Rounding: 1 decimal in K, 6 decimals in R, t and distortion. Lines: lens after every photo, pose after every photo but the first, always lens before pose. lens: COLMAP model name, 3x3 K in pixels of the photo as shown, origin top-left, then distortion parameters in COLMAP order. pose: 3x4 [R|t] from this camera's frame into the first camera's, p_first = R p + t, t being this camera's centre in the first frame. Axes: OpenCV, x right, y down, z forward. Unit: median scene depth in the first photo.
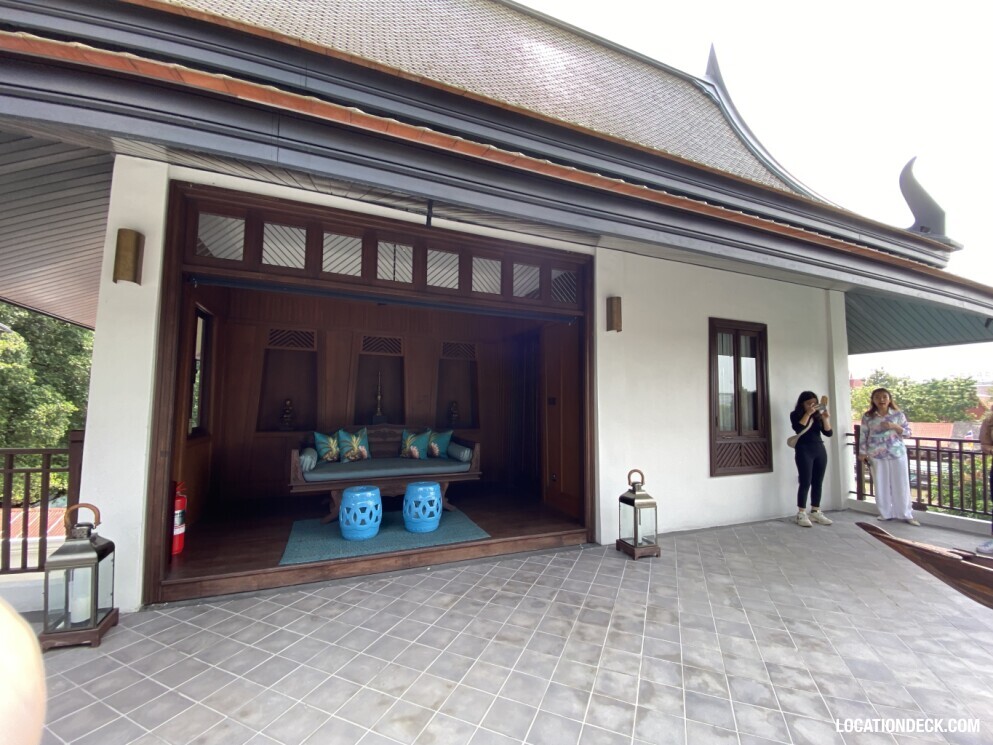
lens RADIAL K [[404.2, 0, 499.1], [0, 404.2, 374.9], [0, 0, 1]] dist [0.019873, -0.024903]
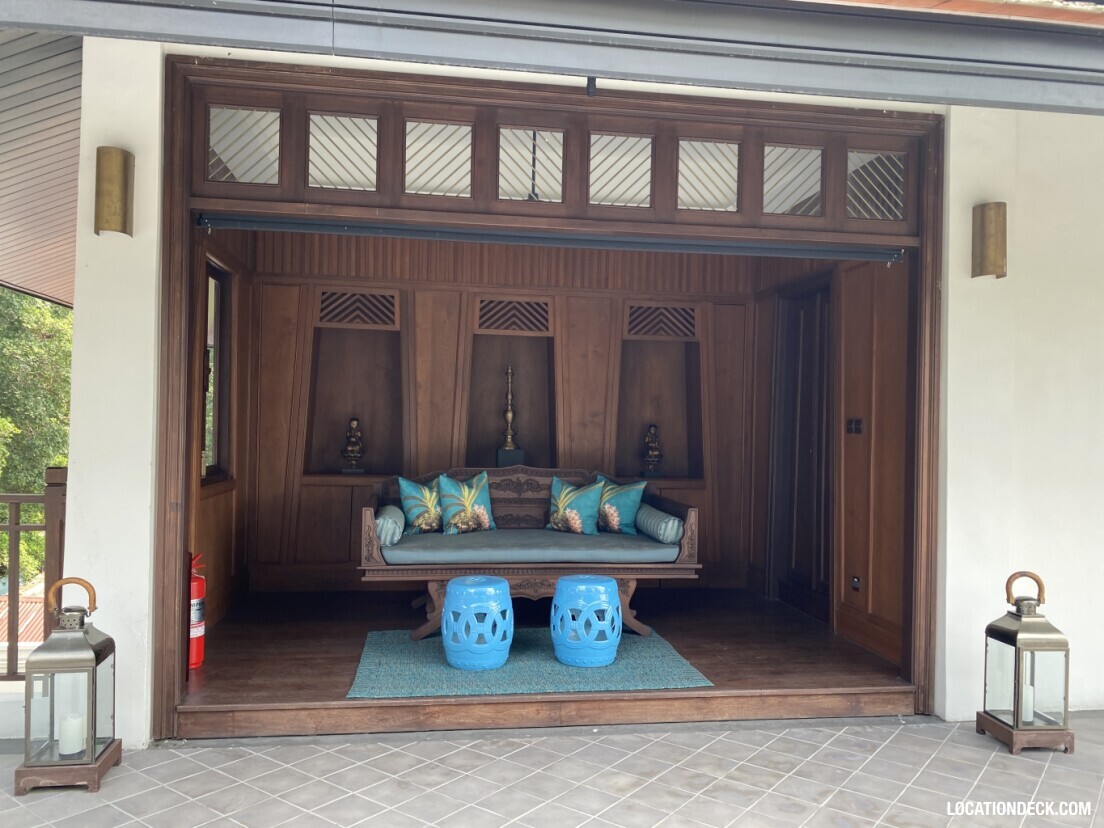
lens RADIAL K [[858.9, 0, 552.0], [0, 858.9, 414.0], [0, 0, 1]] dist [0.001681, -0.014813]
pose [[0.968781, 0.003963, -0.247885, 0.052454], [0.010254, 0.998376, 0.056039, -0.013505], [0.247704, -0.056831, 0.967167, -0.106336]]
